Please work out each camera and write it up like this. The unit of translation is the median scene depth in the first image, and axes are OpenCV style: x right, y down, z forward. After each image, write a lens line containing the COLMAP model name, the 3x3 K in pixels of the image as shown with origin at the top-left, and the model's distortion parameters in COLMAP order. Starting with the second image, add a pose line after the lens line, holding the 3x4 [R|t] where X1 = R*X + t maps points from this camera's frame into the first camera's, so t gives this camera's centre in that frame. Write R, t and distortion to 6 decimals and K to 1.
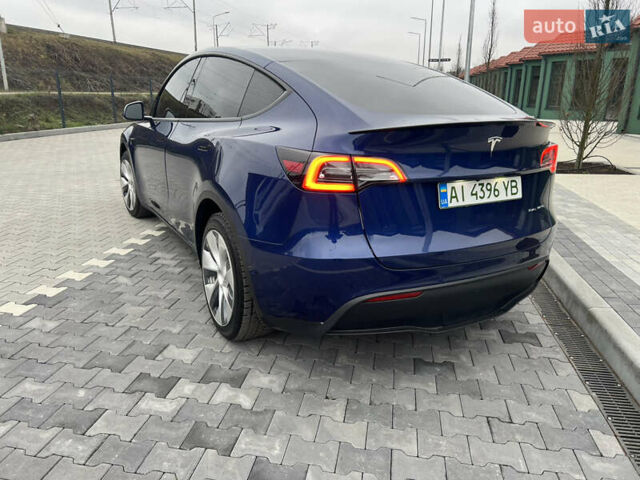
lens RADIAL K [[479.4, 0, 316.3], [0, 479.4, 240.3], [0, 0, 1]] dist [0.011474, -0.002911]
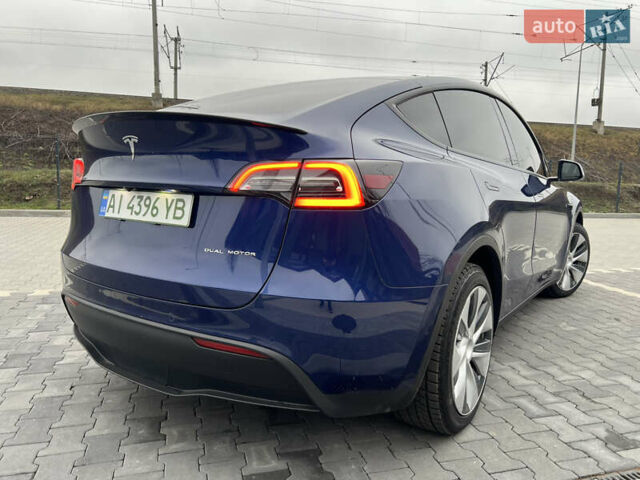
lens RADIAL K [[479.4, 0, 316.3], [0, 479.4, 240.3], [0, 0, 1]] dist [0.011474, -0.002911]
pose [[0.443194, 0.110029, -0.889648, 1.162583], [-0.281625, 0.959280, -0.021655, -0.110195], [0.851038, 0.260145, 0.456134, 0.882305]]
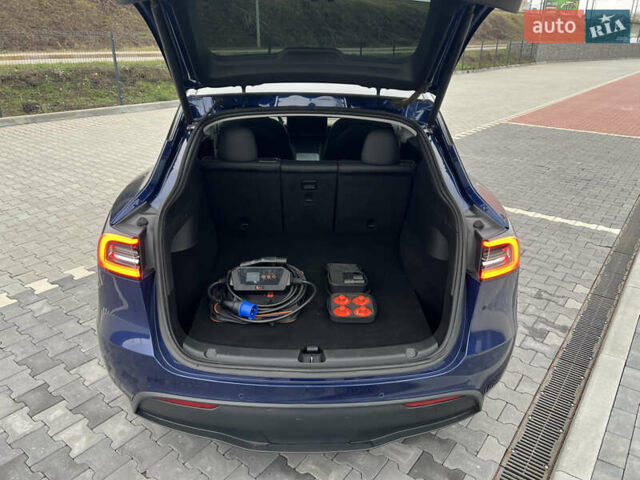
lens RADIAL K [[479.4, 0, 316.3], [0, 479.4, 240.3], [0, 0, 1]] dist [0.011474, -0.002911]
pose [[0.885873, 0.168800, -0.432129, 0.635665], [-0.128695, 0.984315, 0.120670, -0.270551], [0.445720, -0.051285, 0.893702, 0.325465]]
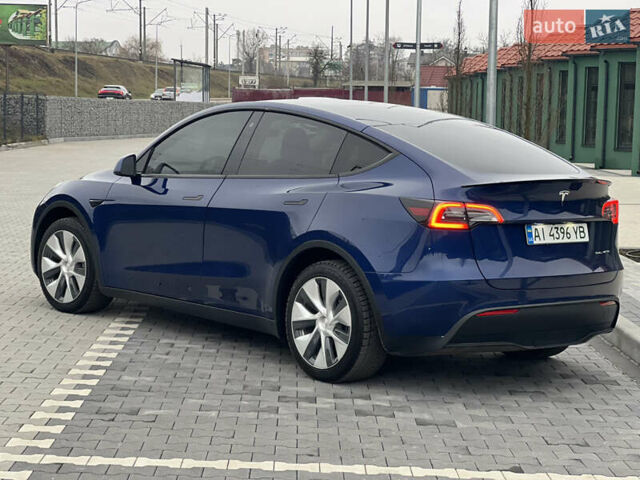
lens RADIAL K [[1423.7, 0, 320.0], [0, 1423.7, 240.0], [0, 0, 1]] dist [0.120948, 0.354380]
pose [[0.981692, -0.001496, 0.190469, -0.946338], [0.039816, 0.979489, -0.197525, 0.609921], [-0.186267, 0.201492, 0.961616, -2.398124]]
